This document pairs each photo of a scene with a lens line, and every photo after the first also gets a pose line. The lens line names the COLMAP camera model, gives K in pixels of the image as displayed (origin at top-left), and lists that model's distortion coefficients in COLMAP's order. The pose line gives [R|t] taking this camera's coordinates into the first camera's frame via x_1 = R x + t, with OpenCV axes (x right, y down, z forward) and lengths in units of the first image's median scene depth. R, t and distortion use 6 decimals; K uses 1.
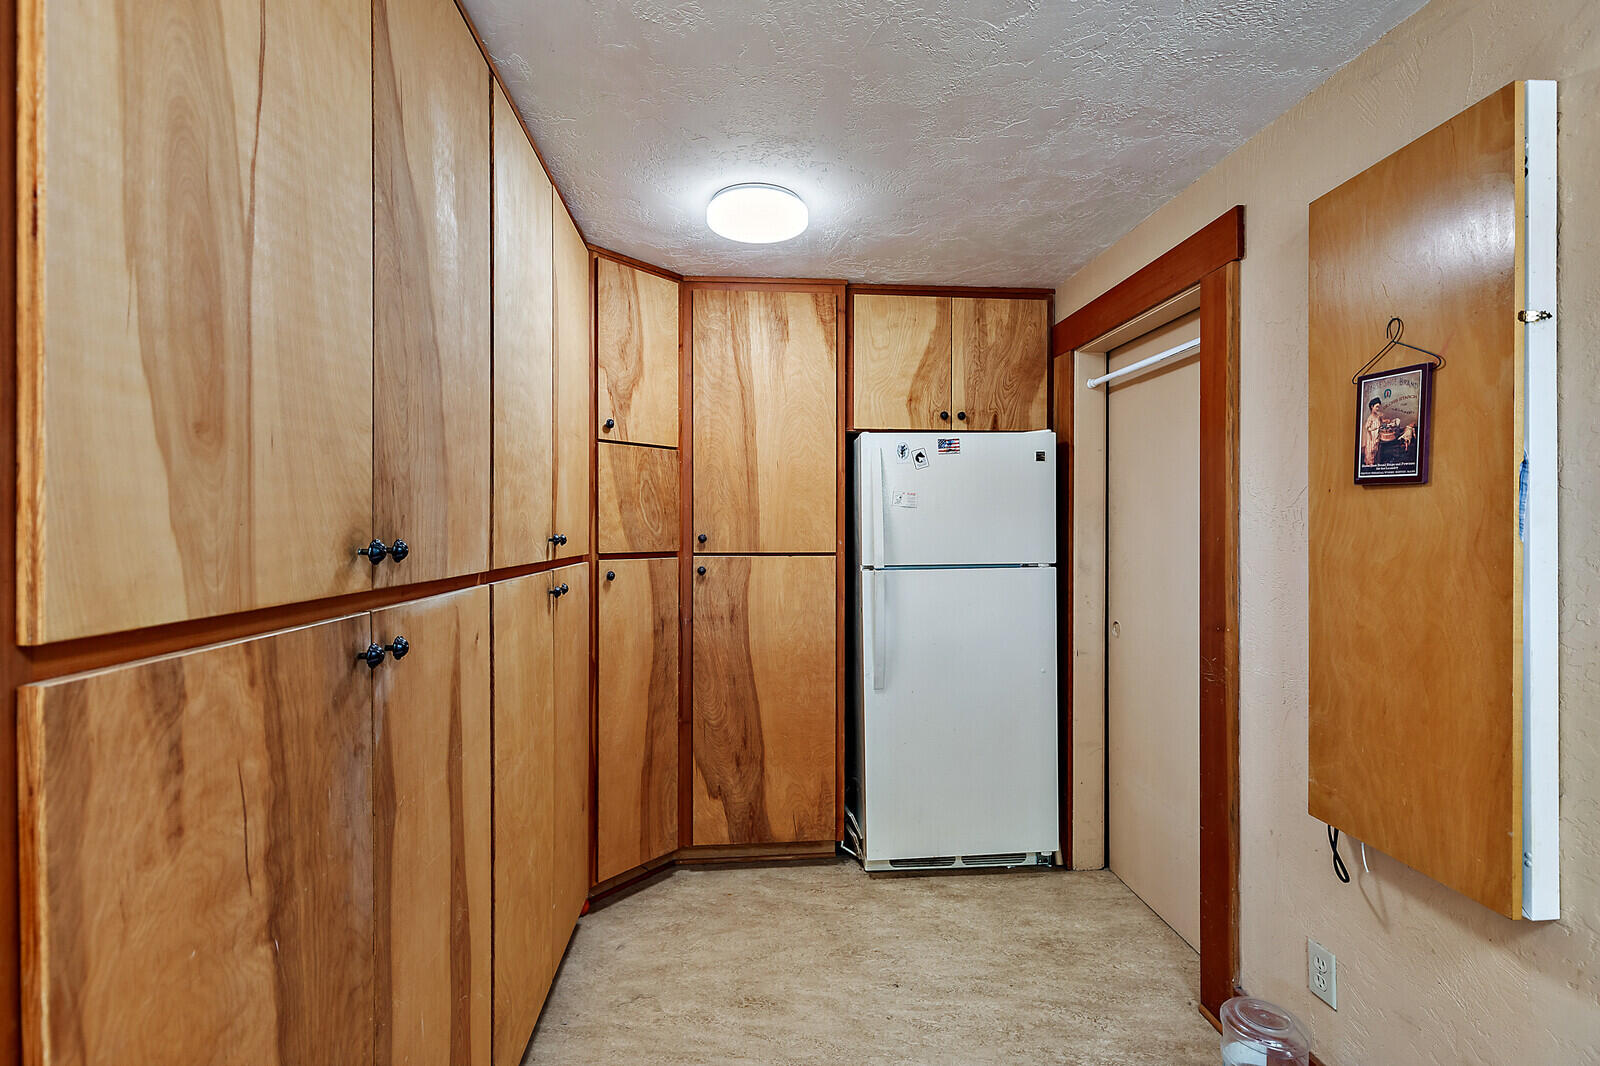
lens RADIAL K [[716.3, 0, 800.0], [0, 716.3, 533.0], [0, 0, 1]] dist [0.000928, -0.000172]
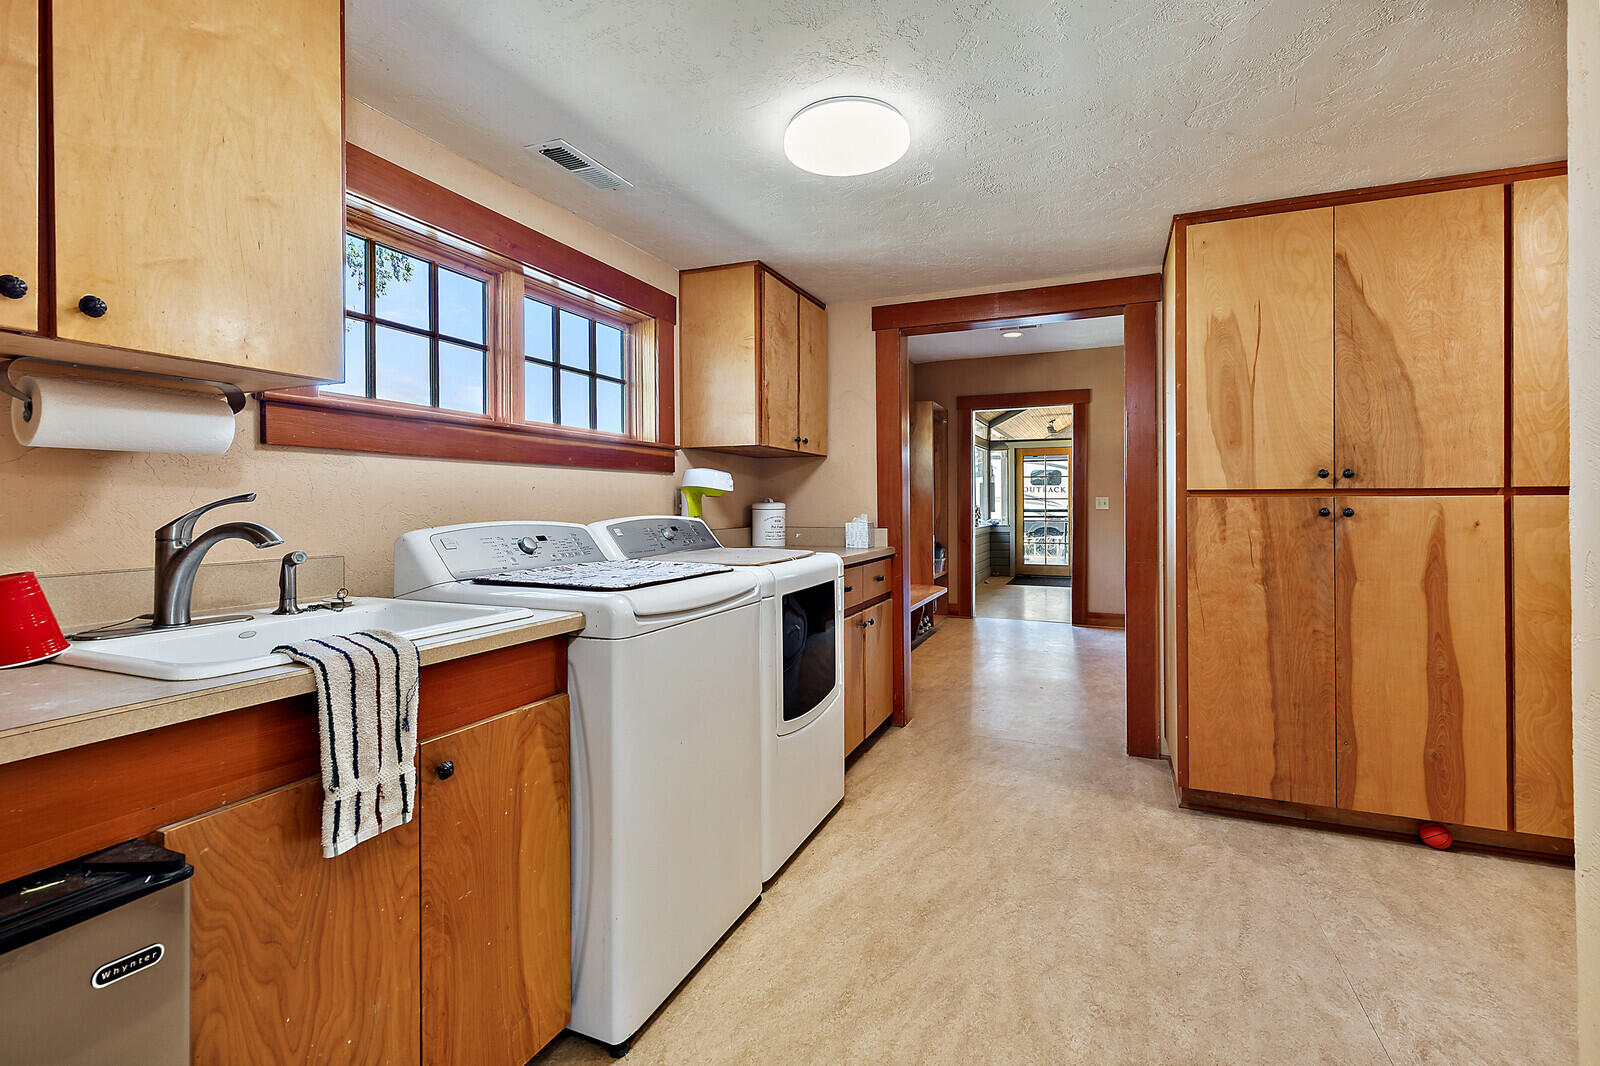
lens RADIAL K [[732.0, 0, 797.6], [0, 732.0, 505.9], [0, 0, 1]] dist [-0.000618, -0.000122]
pose [[-0.474121, 0.004710, -0.880447, 2.267248], [0.003697, 0.999988, 0.003359, 0.108907], [0.880452, -0.001663, -0.474133, 0.457595]]
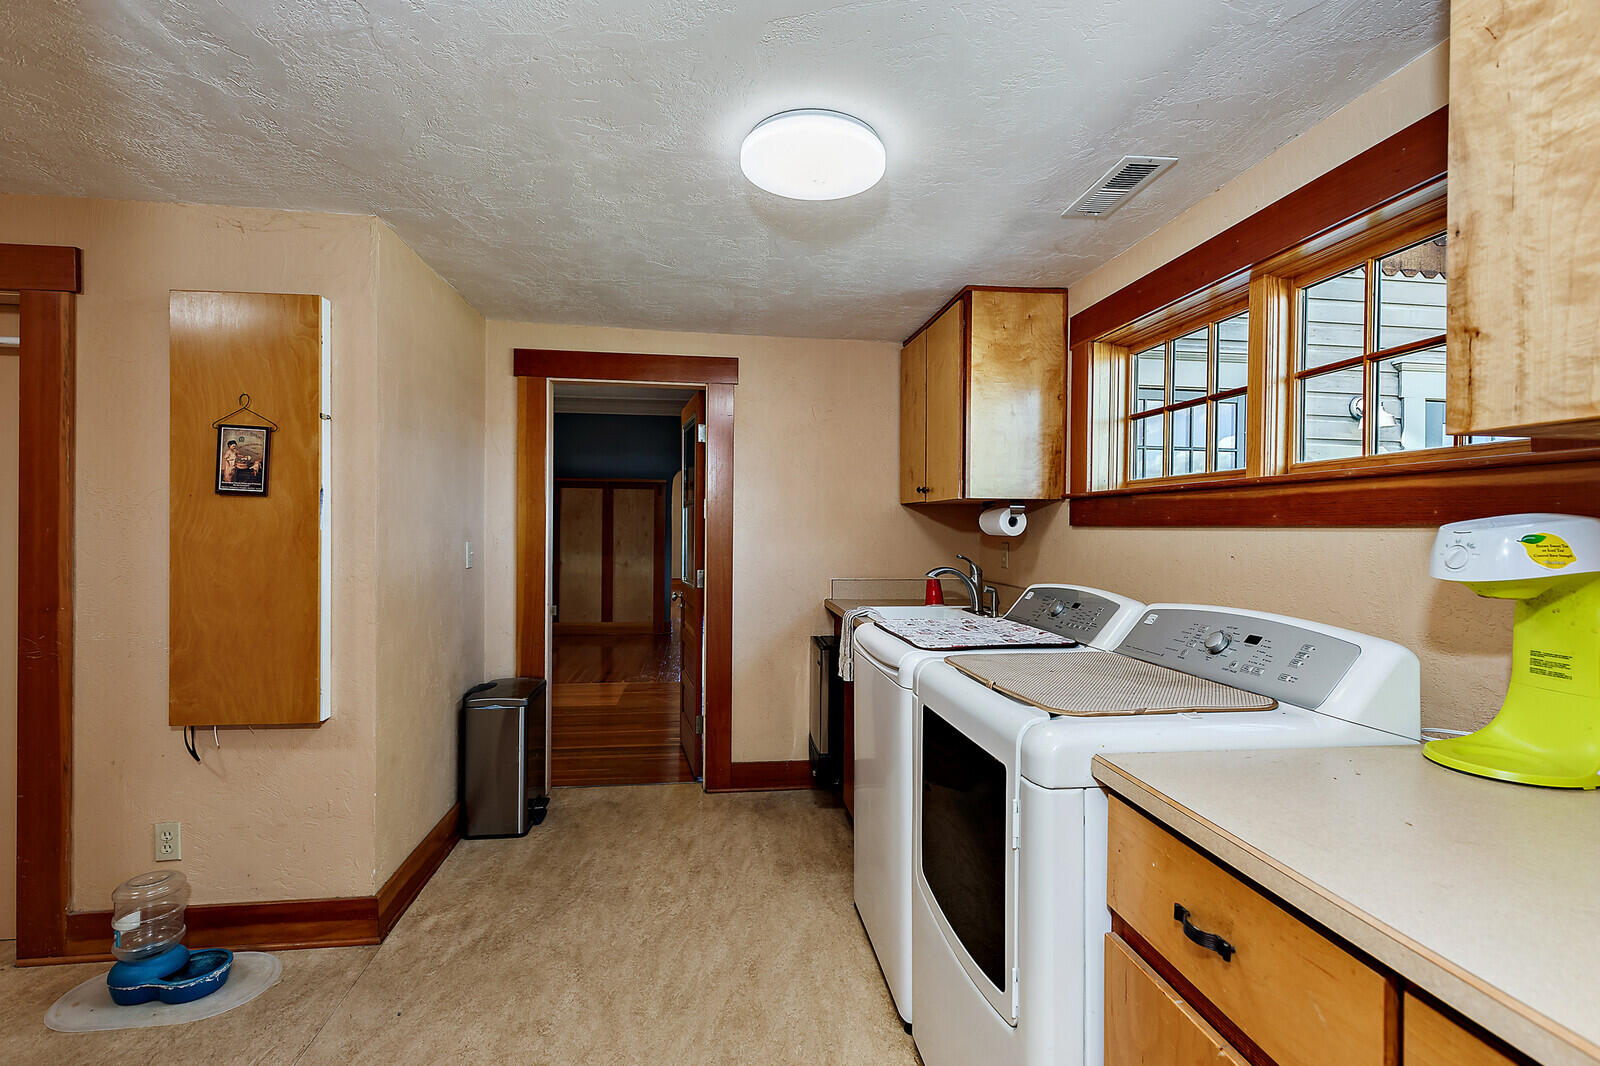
lens RADIAL K [[738.3, 0, 800.0], [0, 738.3, 533.0], [0, 0, 1]] dist [0.001002, 0.000240]
pose [[-0.046316, -0.003086, 0.998922, -0.939306], [-0.003239, 0.999990, 0.002939, 0.008962], [-0.998922, -0.003099, -0.046325, -0.193640]]
